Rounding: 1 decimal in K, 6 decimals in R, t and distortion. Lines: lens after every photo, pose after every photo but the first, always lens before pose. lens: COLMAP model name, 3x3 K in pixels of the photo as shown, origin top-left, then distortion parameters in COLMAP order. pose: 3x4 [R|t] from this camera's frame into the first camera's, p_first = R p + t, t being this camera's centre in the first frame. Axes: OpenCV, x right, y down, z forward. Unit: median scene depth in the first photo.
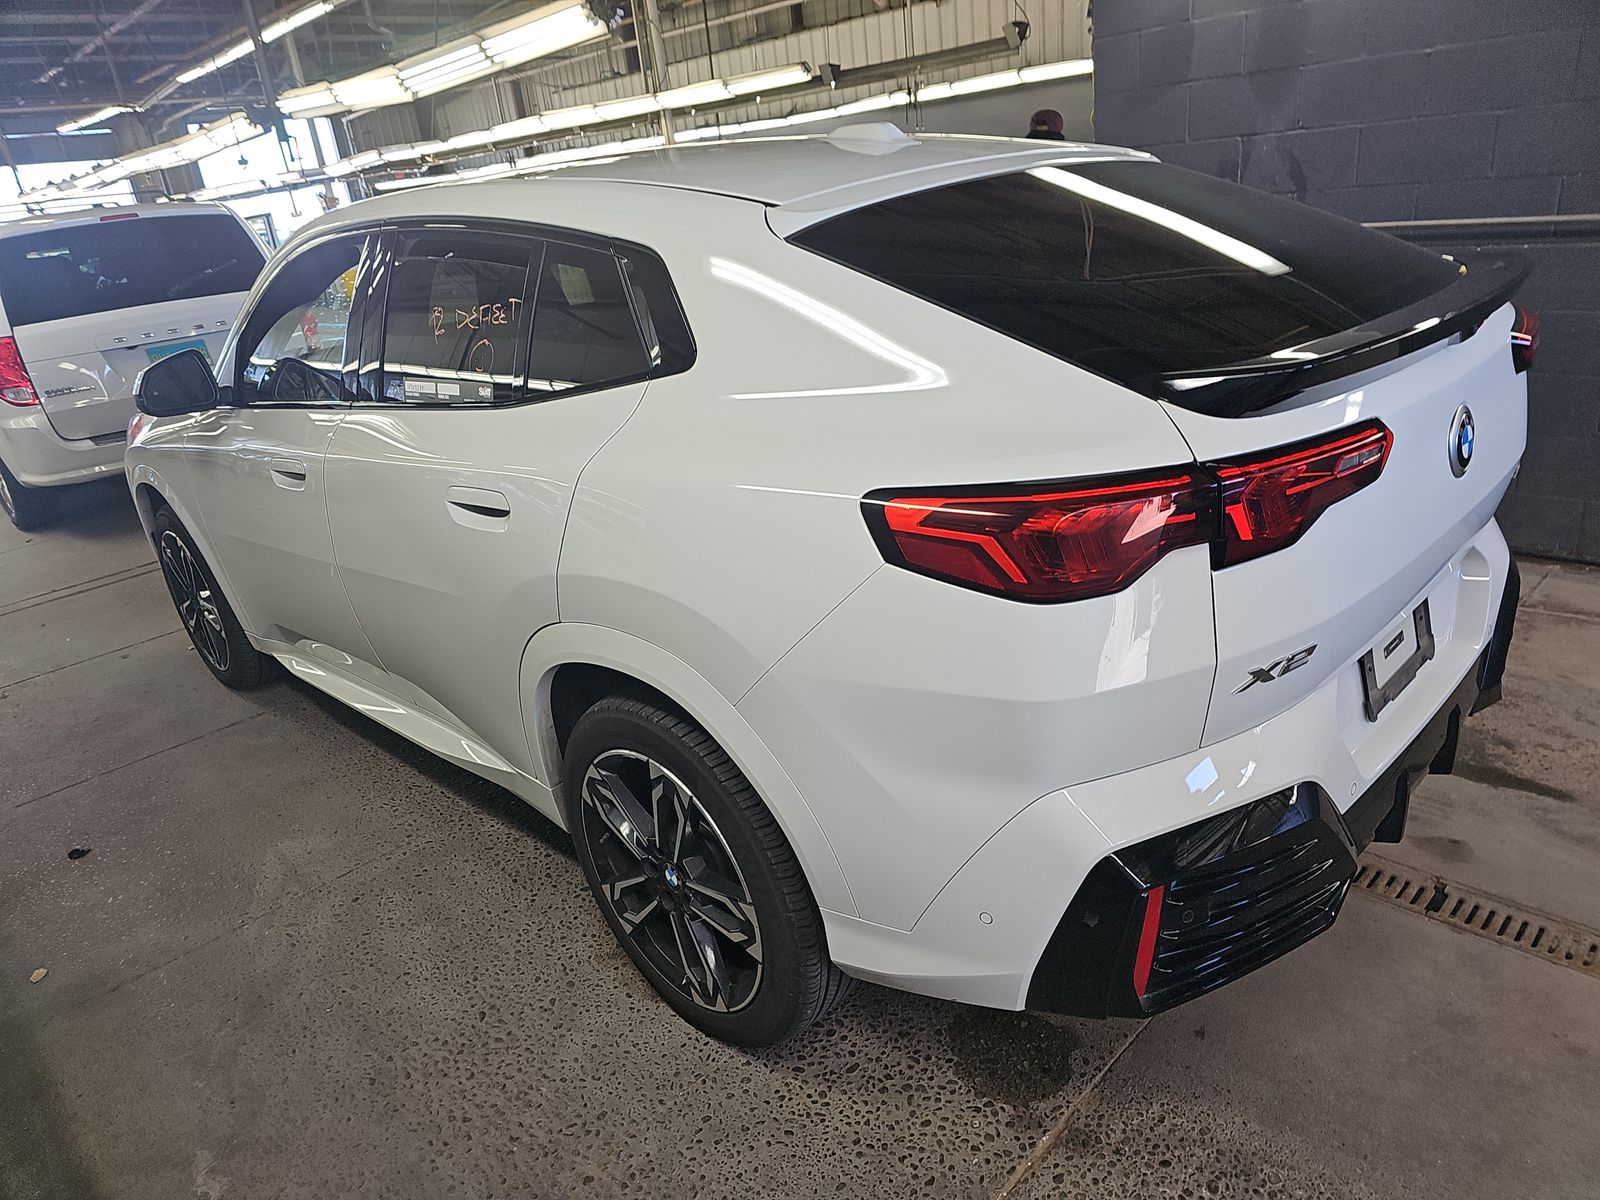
lens RADIAL K [[1076.8, 0, 812.6], [0, 1076.8, 611.1], [0, 0, 1]] dist [0.031949, -0.032664]
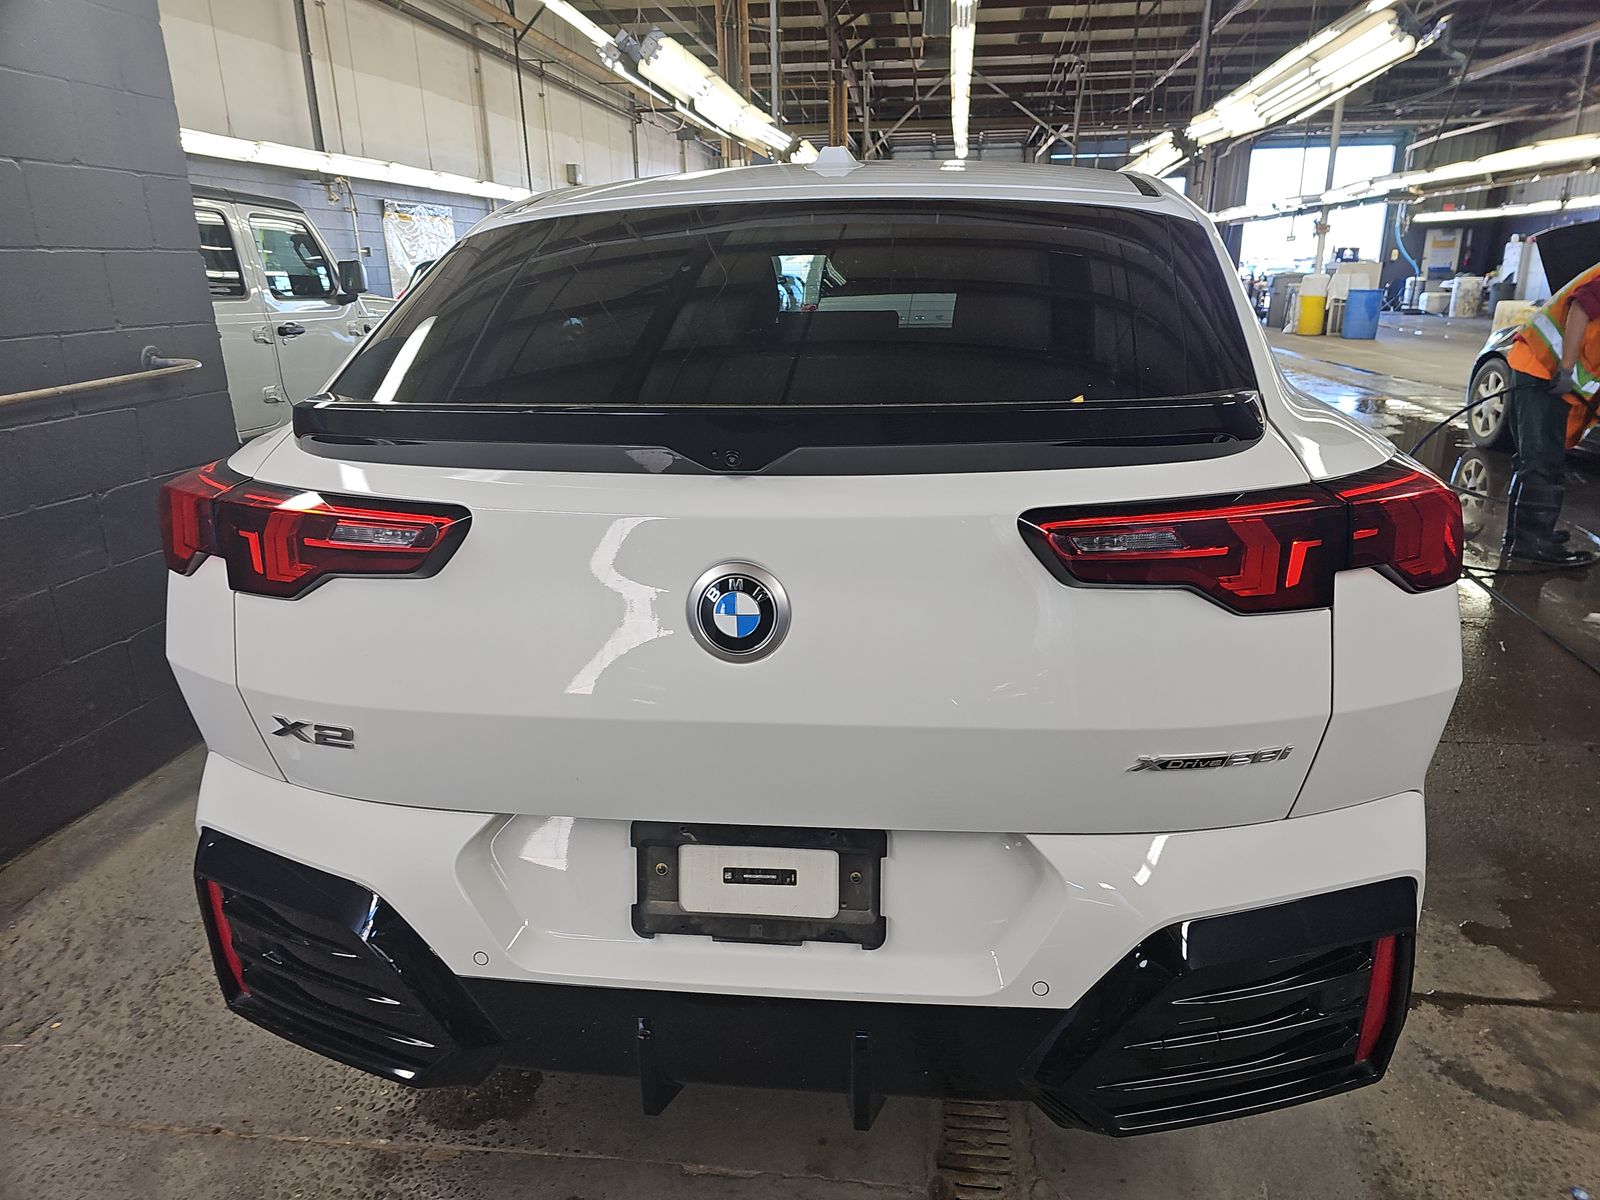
lens RADIAL K [[1076.8, 0, 812.6], [0, 1076.8, 611.1], [0, 0, 1]] dist [0.031949, -0.032664]
pose [[0.620001, 0.326579, -0.713403, 0.092694], [-0.341840, 0.930857, 0.129039, -0.021582], [0.706218, 0.163866, 0.688770, 0.046401]]
